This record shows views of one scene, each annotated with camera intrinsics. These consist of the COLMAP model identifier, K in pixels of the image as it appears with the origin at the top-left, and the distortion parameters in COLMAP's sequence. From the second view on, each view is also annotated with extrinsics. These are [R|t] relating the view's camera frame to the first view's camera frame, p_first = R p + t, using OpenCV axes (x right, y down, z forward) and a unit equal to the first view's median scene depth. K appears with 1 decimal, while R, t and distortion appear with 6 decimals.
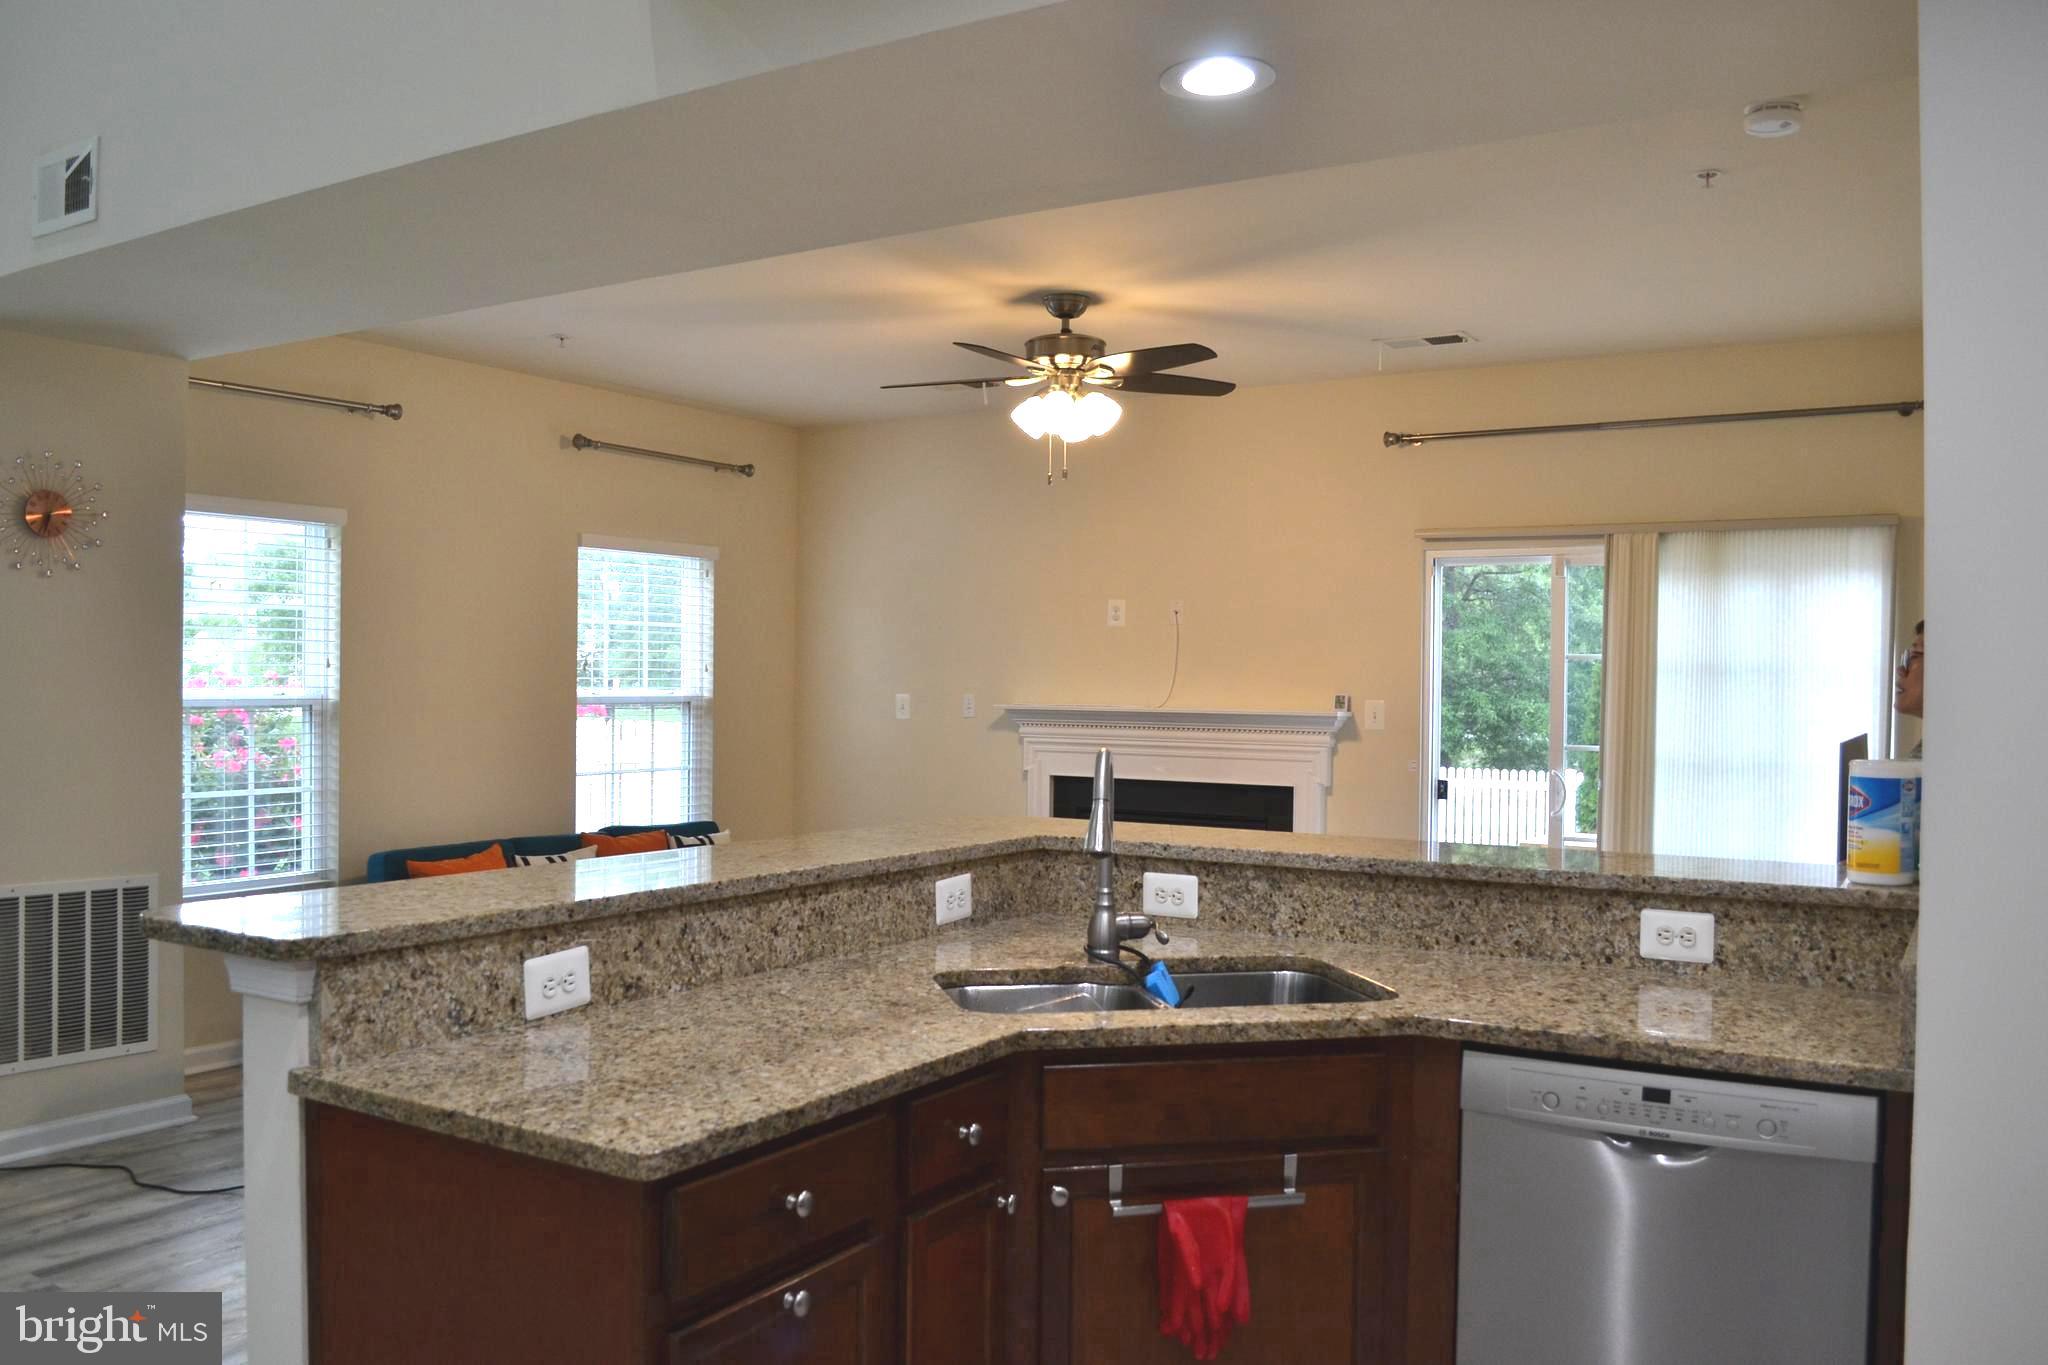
lens RADIAL K [[1629.3, 0, 1028.0], [0, 1629.3, 703.1], [0, 0, 1]] dist [-0.081851, 0.011928]
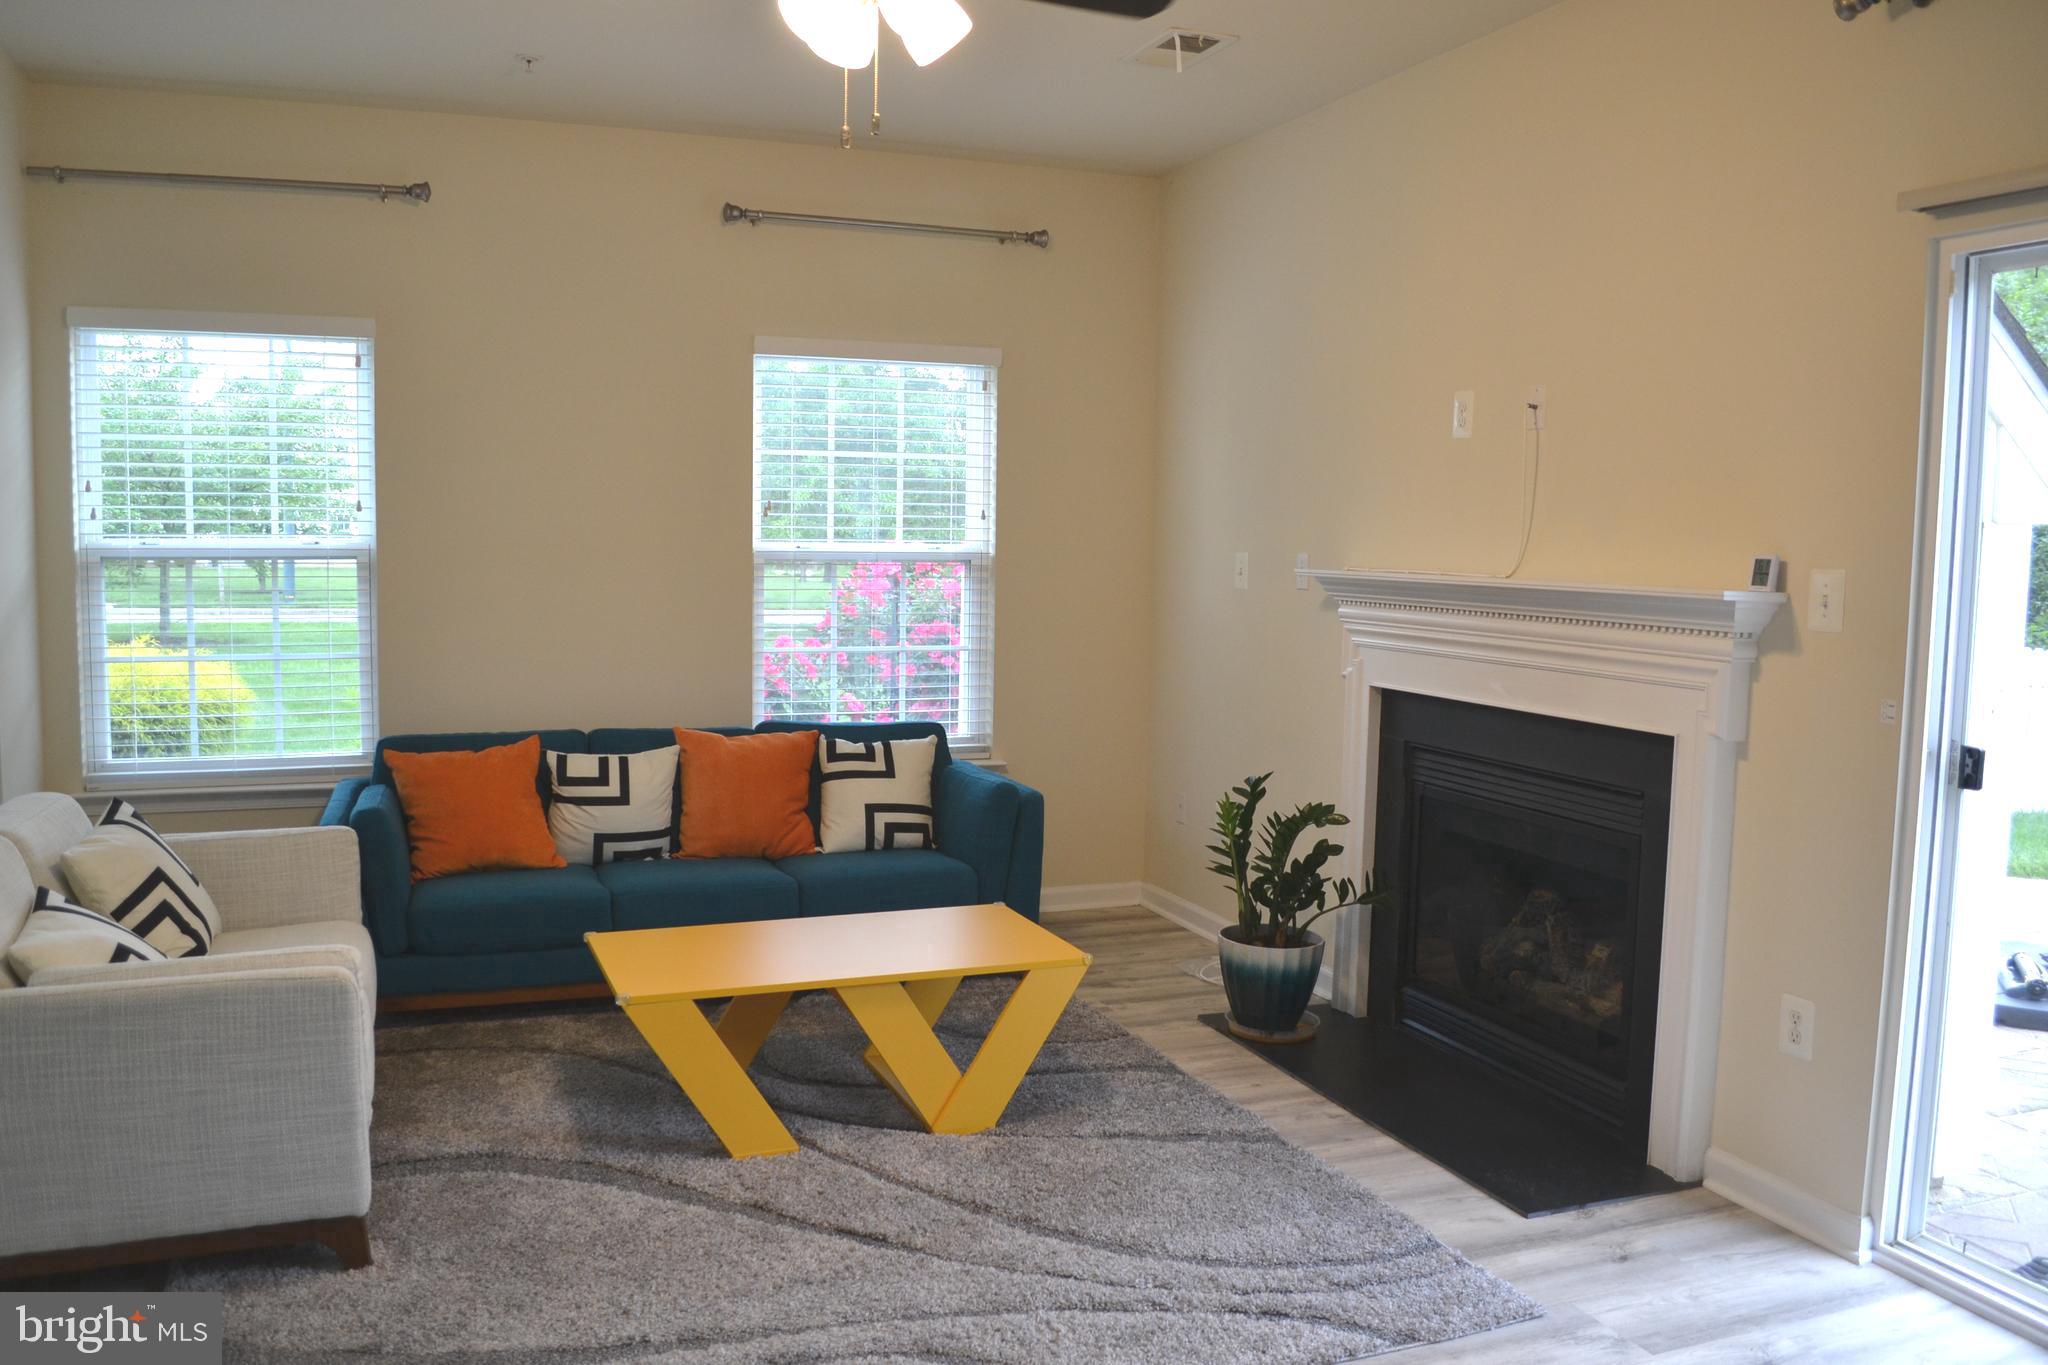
lens RADIAL K [[1629.3, 0, 1021.6], [0, 1629.3, 670.3], [0, 0, 1]] dist [-0.081851, 0.011928]
pose [[0.802457, 0.052062, -0.594434, 0.270691], [-0.012988, 0.997474, 0.069828, -0.002077], [0.596568, -0.048314, 0.801107, 0.425274]]
